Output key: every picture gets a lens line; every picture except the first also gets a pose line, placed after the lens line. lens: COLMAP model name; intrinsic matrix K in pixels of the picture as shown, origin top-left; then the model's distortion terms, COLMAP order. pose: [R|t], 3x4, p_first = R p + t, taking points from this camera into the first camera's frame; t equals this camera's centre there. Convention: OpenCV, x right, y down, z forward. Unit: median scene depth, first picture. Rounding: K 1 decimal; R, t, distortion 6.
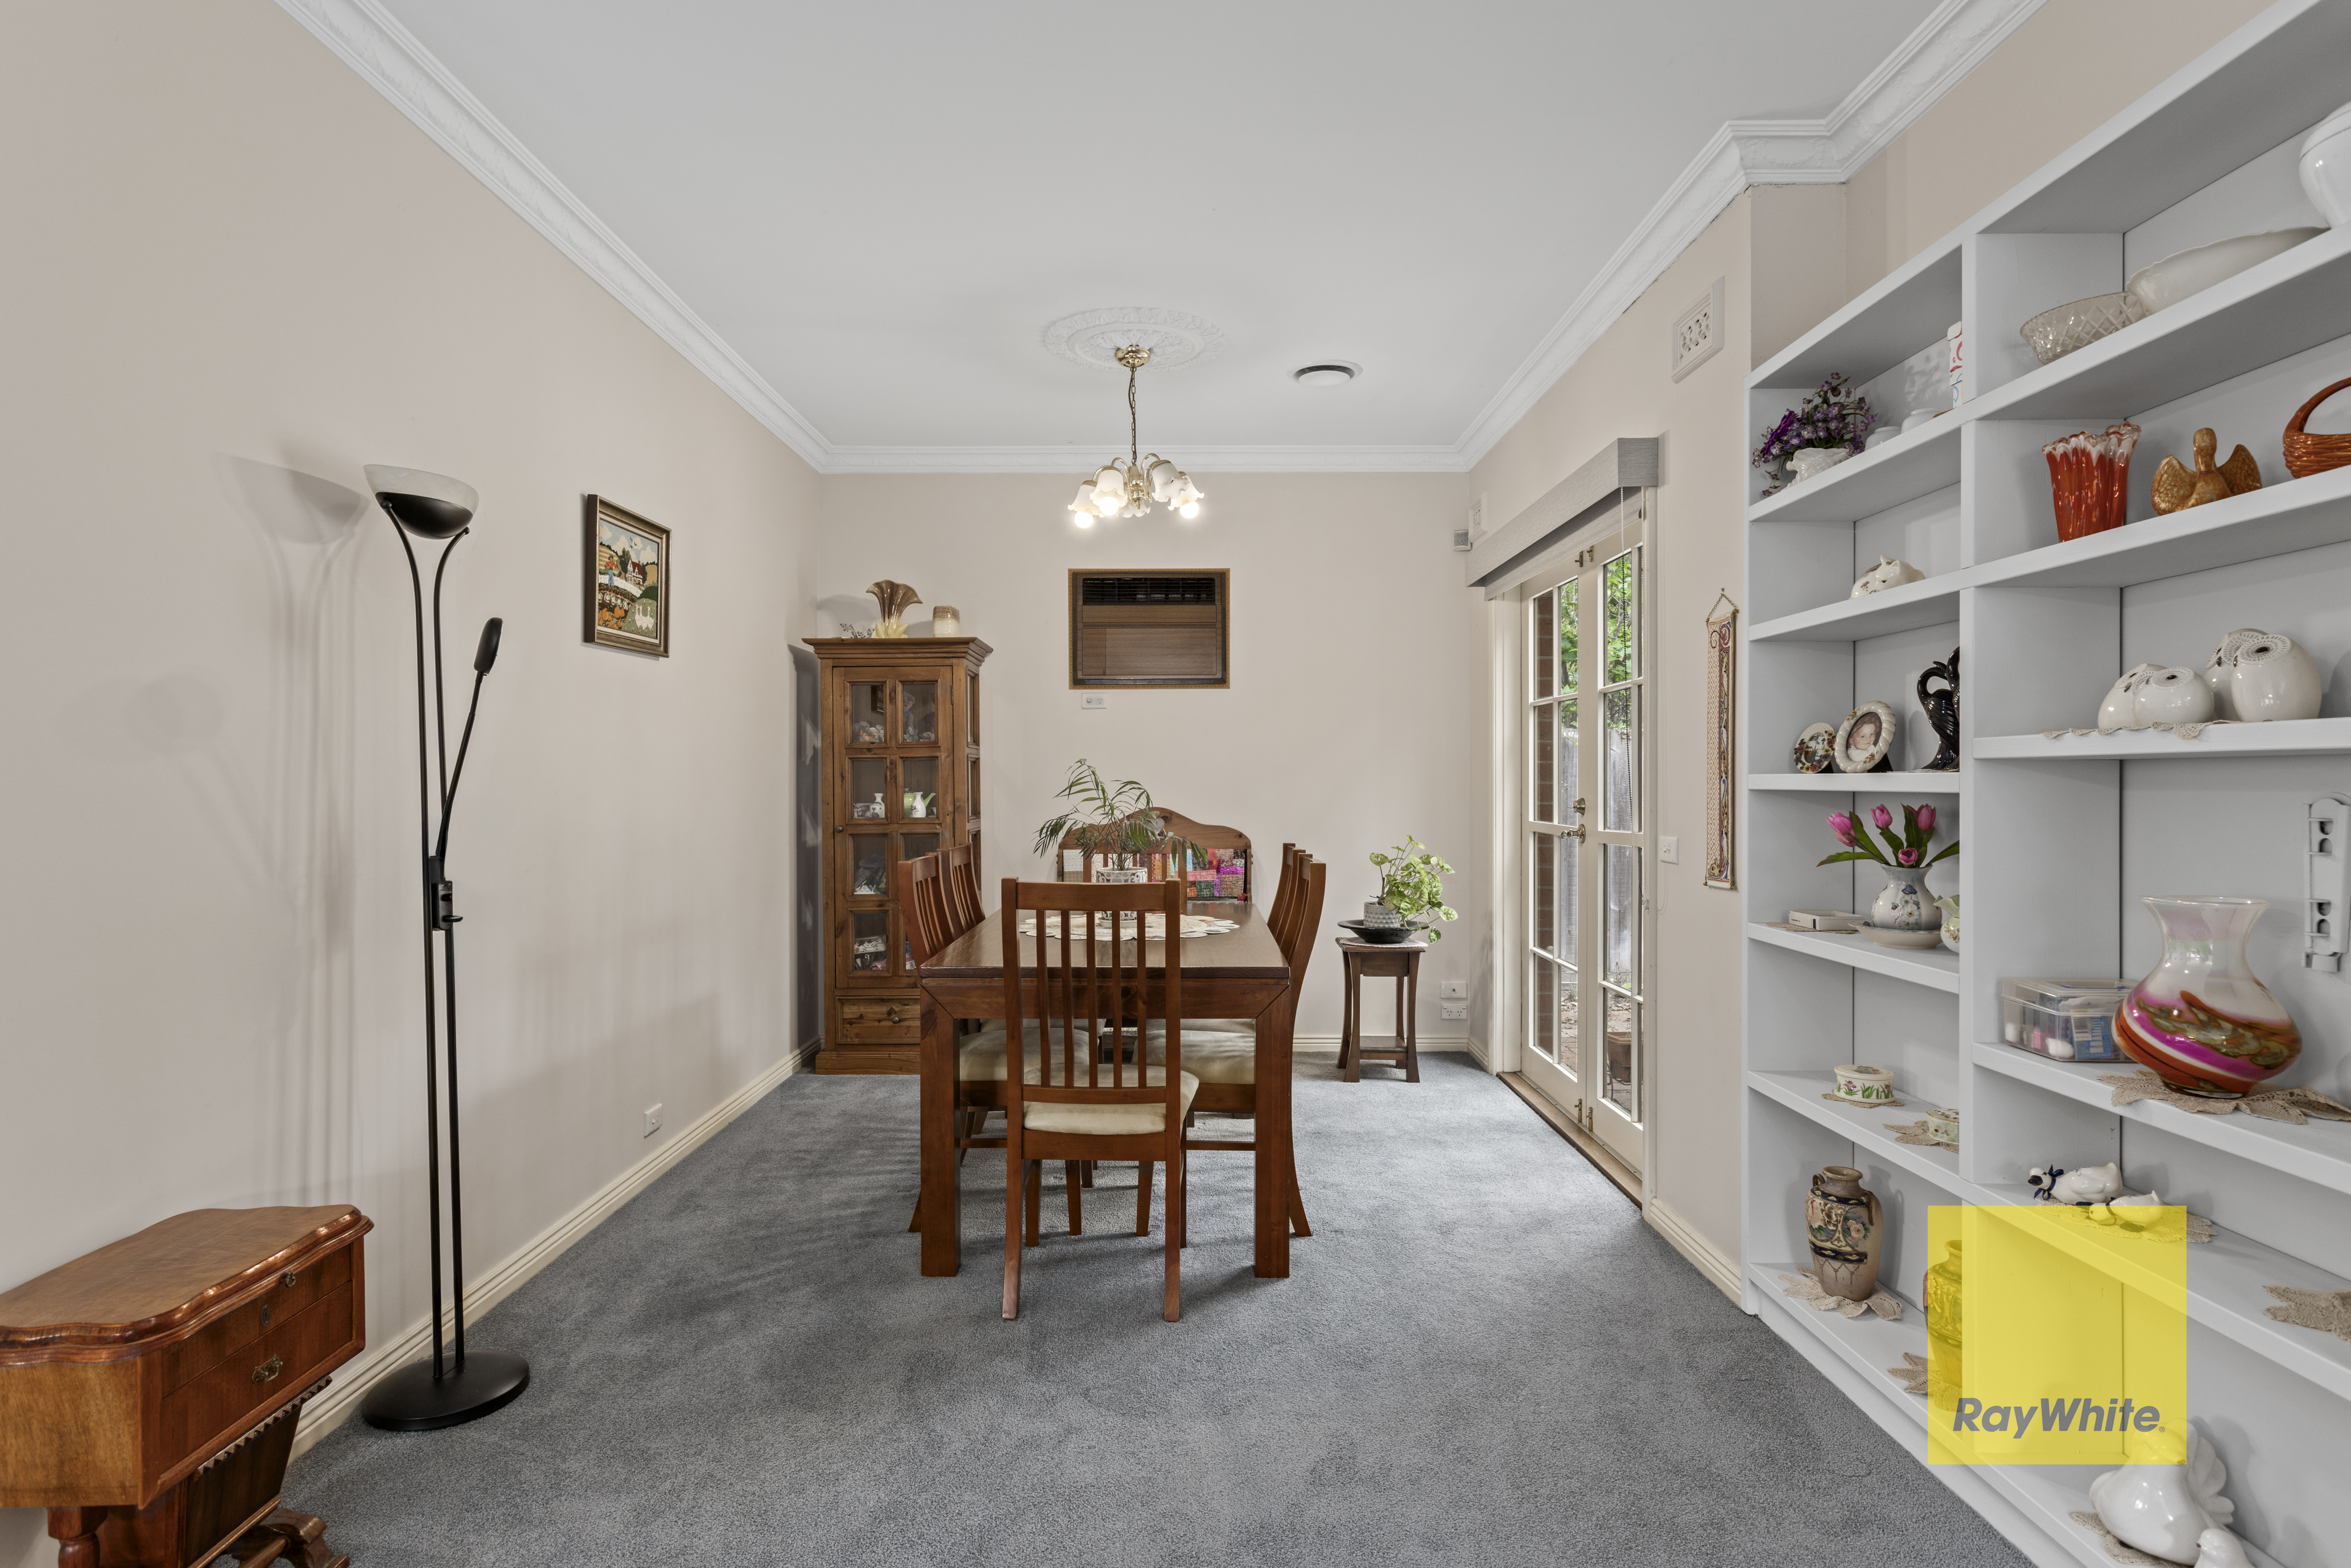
lens RADIAL K [[1275.1, 0, 1178.5], [0, 1275.1, 788.4], [0, 0, 1]] dist [-0.021874, 0.047989]
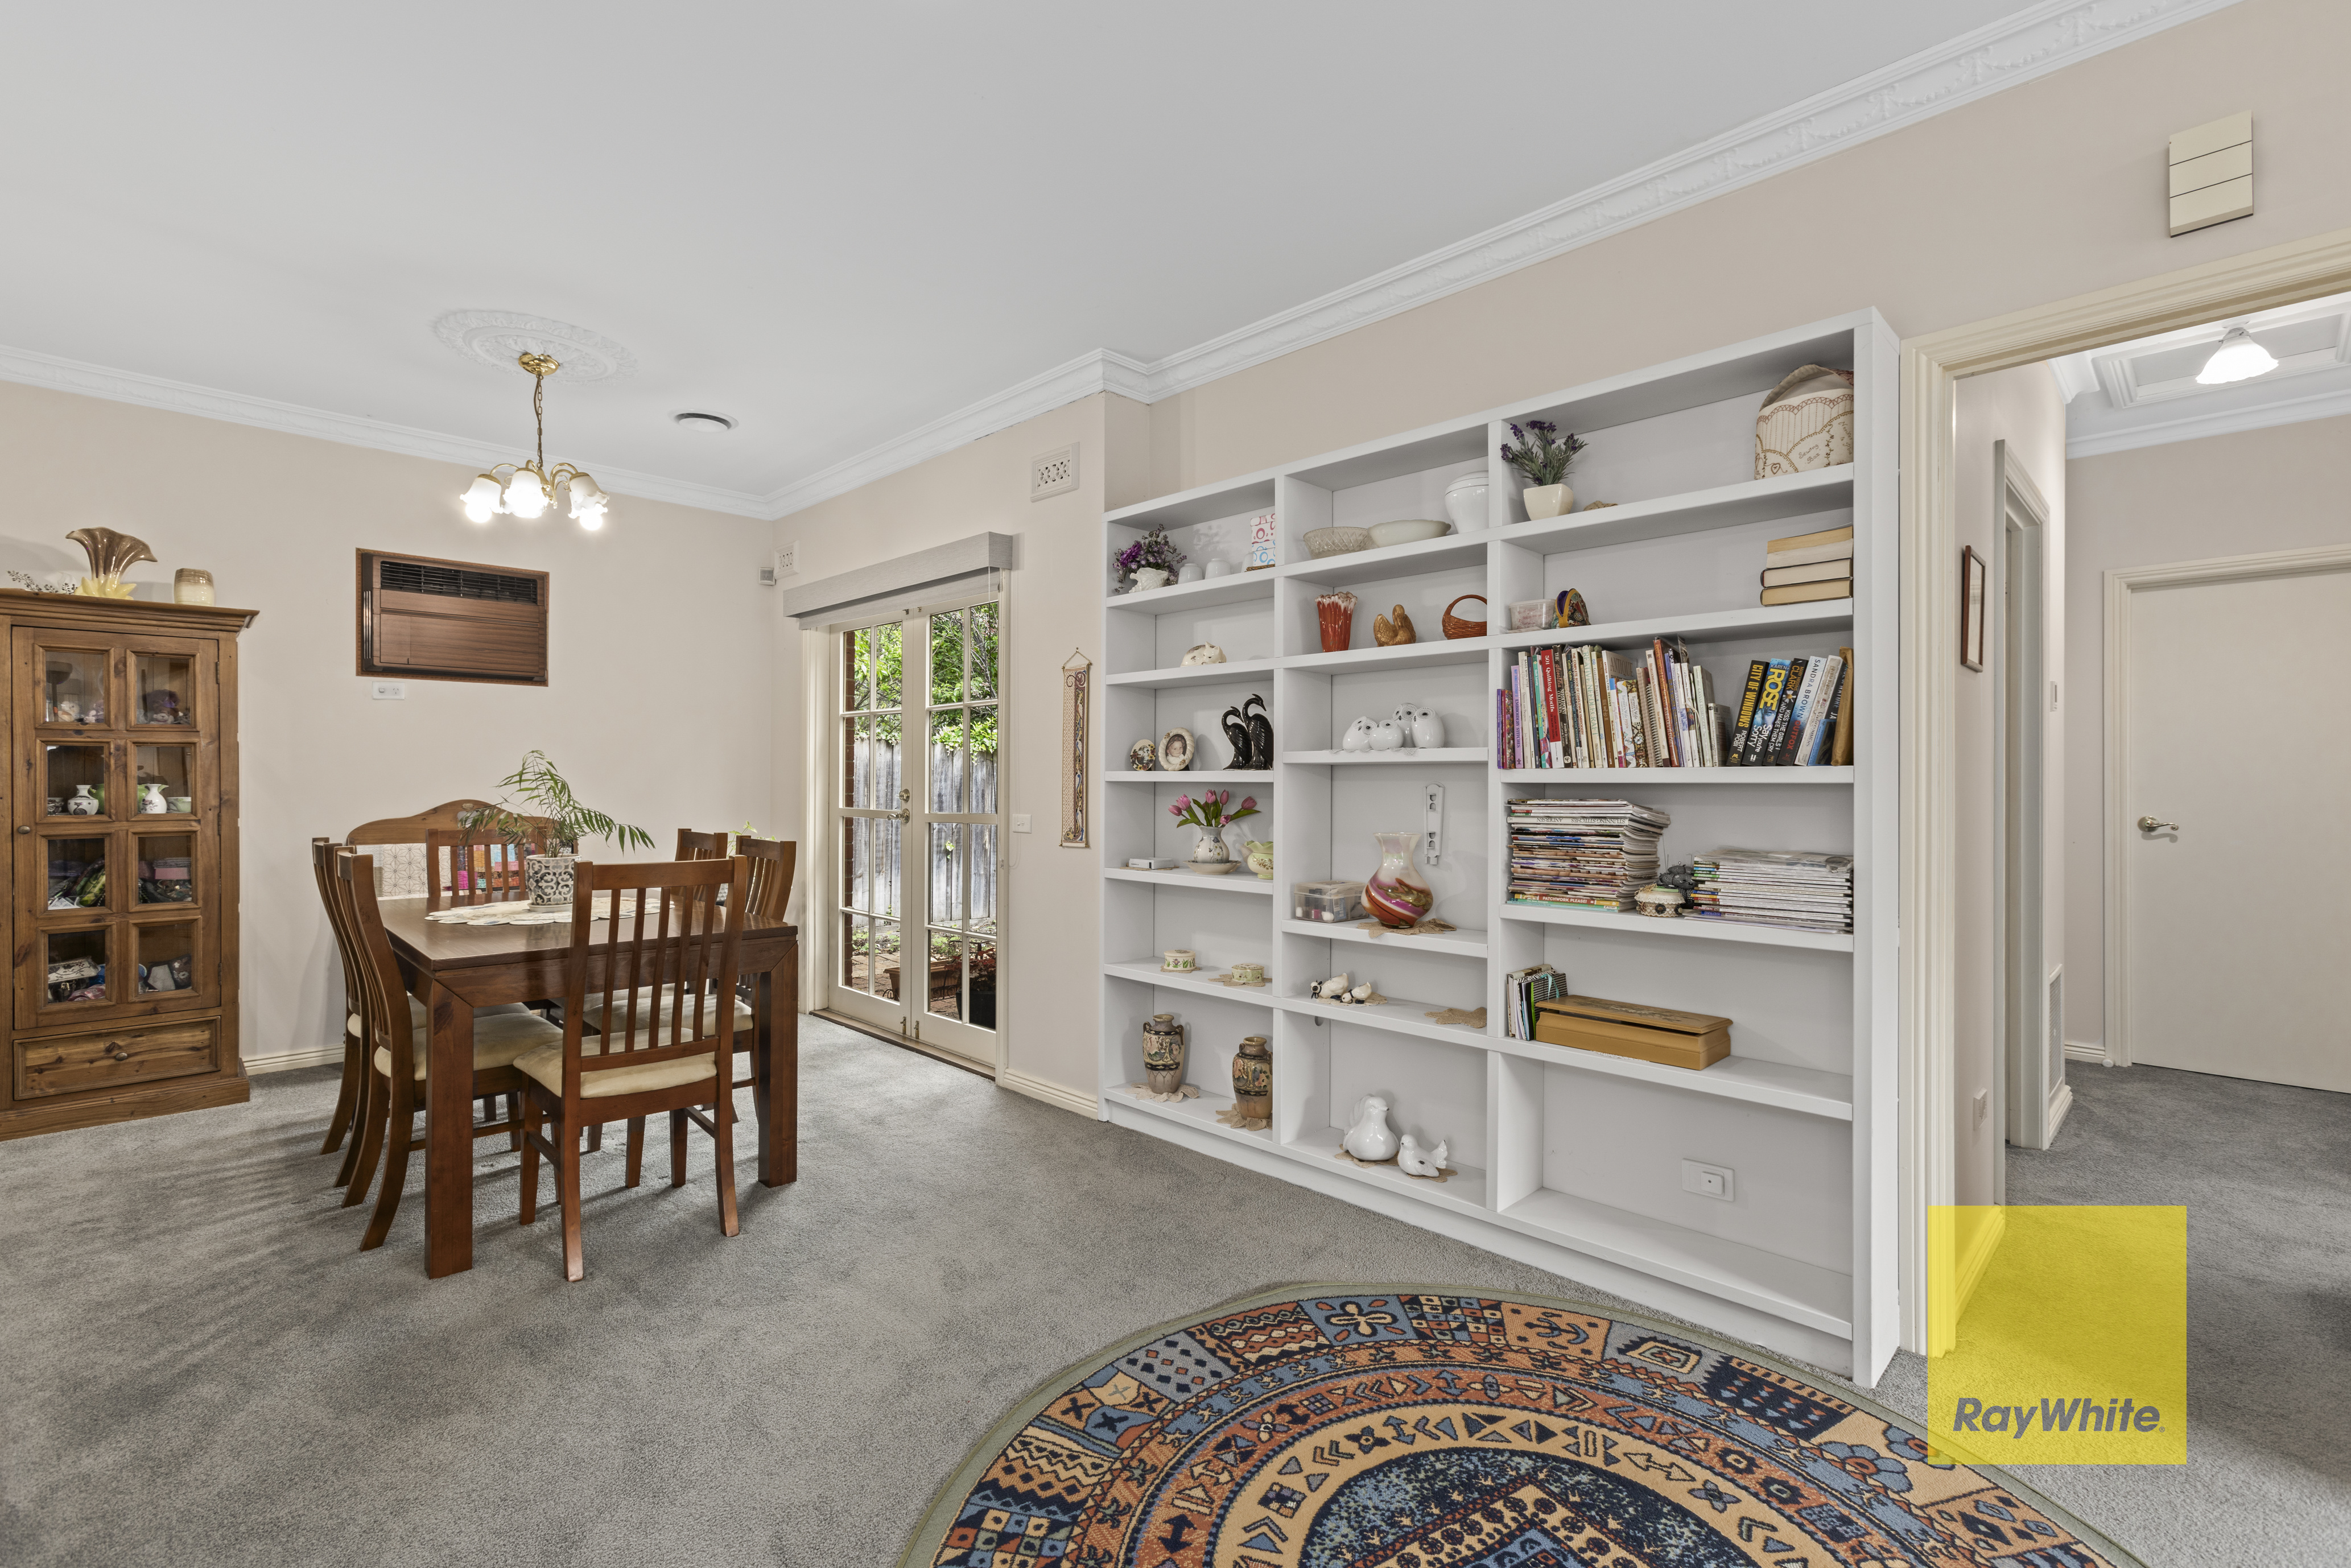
lens RADIAL K [[1063.4, 0, 1178.0], [0, 1063.4, 785.0], [0, 0, 1]] dist [-0.000614, 0.010575]
pose [[0.711440, 0.001713, 0.702745, -0.383040], [-0.001102, 0.999999, -0.001322, 0.006657], [-0.702746, 0.000166, 0.711441, 0.019665]]
